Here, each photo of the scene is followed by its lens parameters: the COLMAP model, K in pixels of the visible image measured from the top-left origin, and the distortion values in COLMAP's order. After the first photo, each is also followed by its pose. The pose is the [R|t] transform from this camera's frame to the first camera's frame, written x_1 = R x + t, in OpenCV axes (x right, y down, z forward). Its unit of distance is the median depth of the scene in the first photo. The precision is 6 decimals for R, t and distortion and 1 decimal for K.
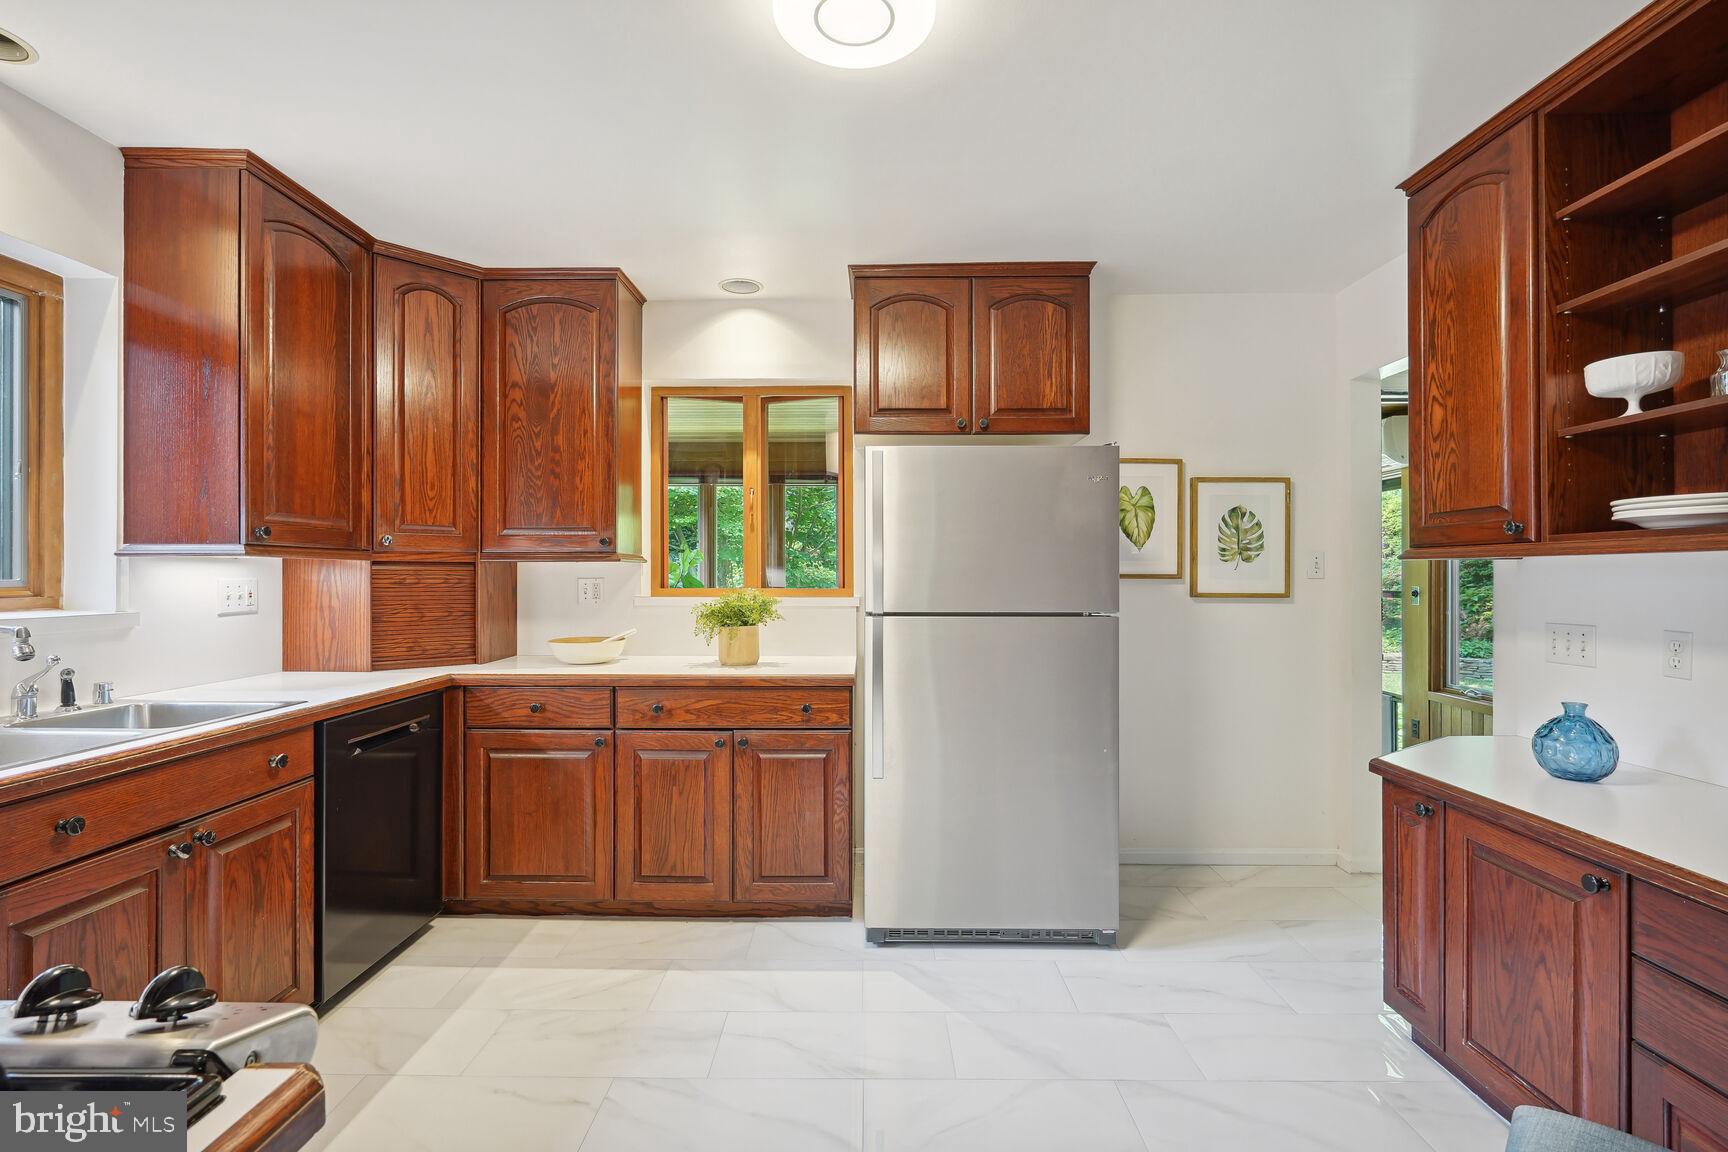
lens RADIAL K [[797.4, 0, 865.2], [0, 797.4, 573.7], [0, 0, 1]] dist [-0.000709, 0.001561]
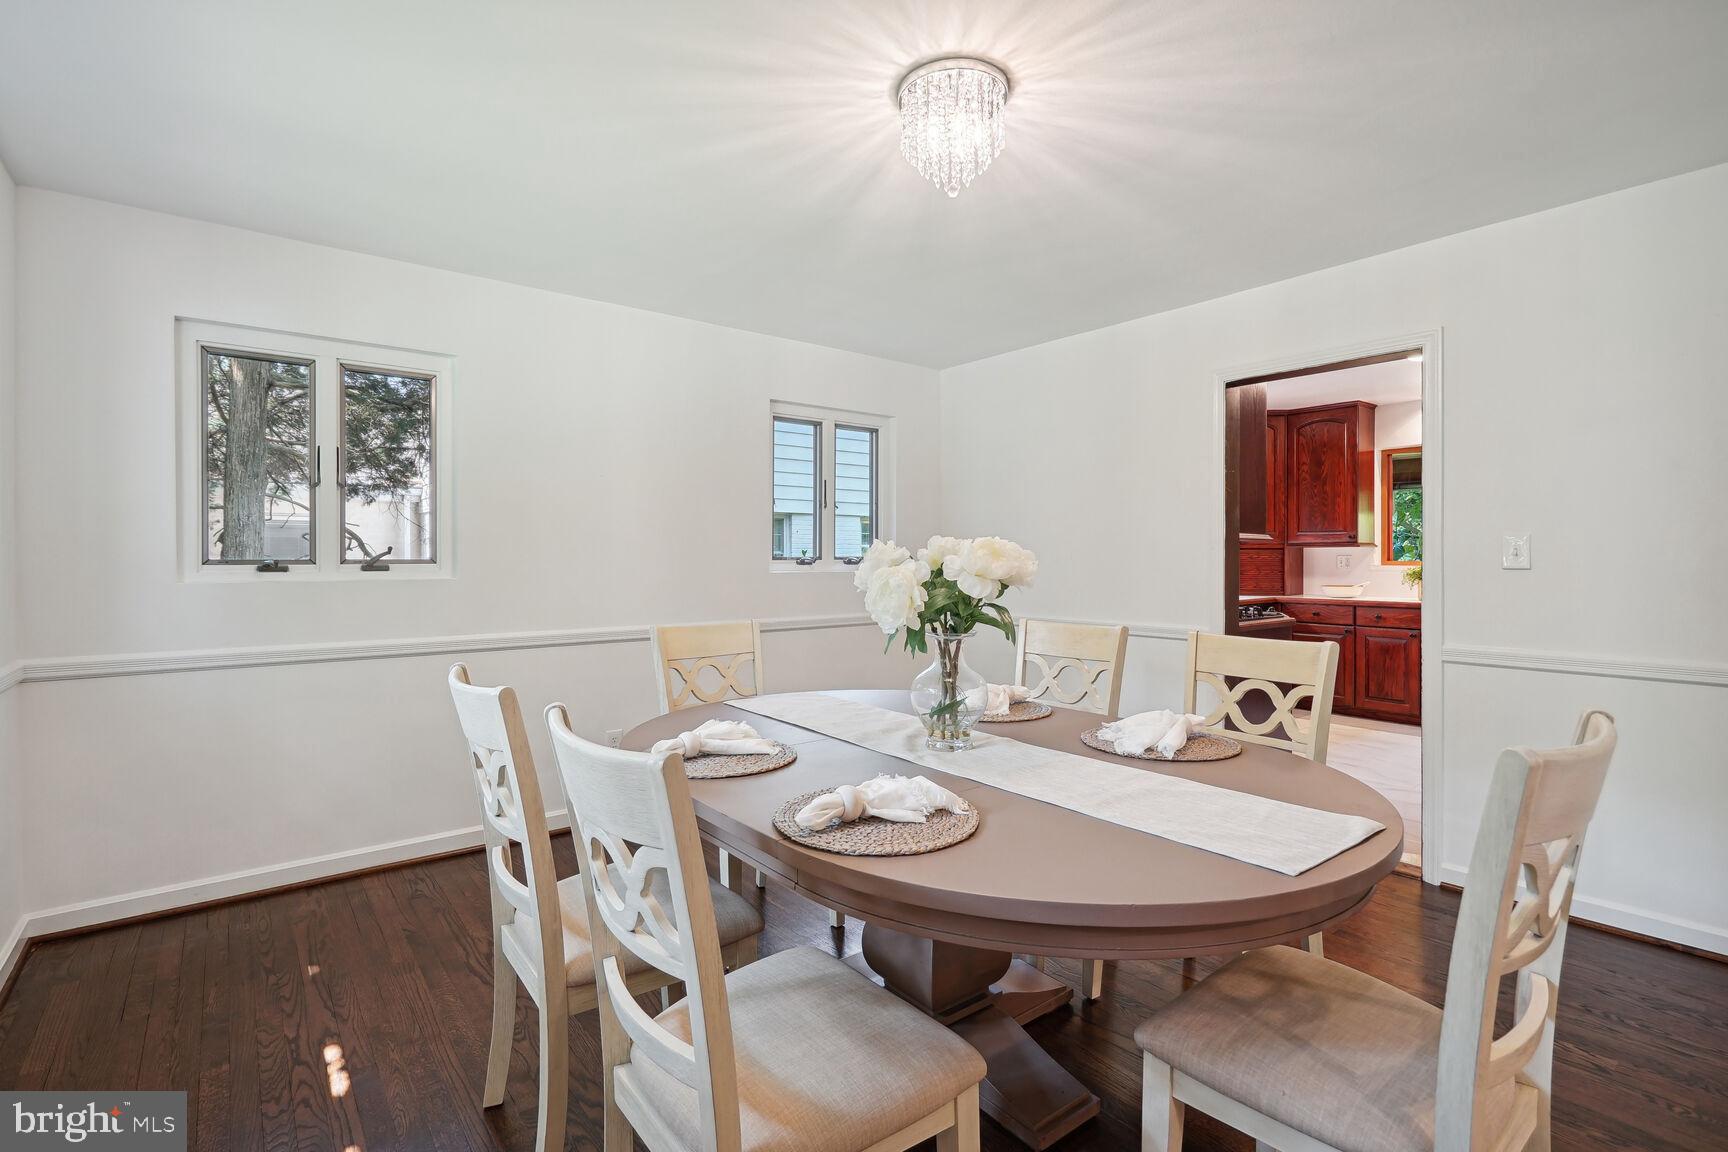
lens RADIAL K [[797.4, 0, 865.0], [0, 797.4, 566.9], [0, 0, 1]] dist [-0.000709, 0.001561]
pose [[0.635970, 0.003902, -0.771704, 0.440891], [0.002771, 0.999969, 0.007340, 0.016974], [0.771709, -0.006806, 0.635939, -1.212528]]
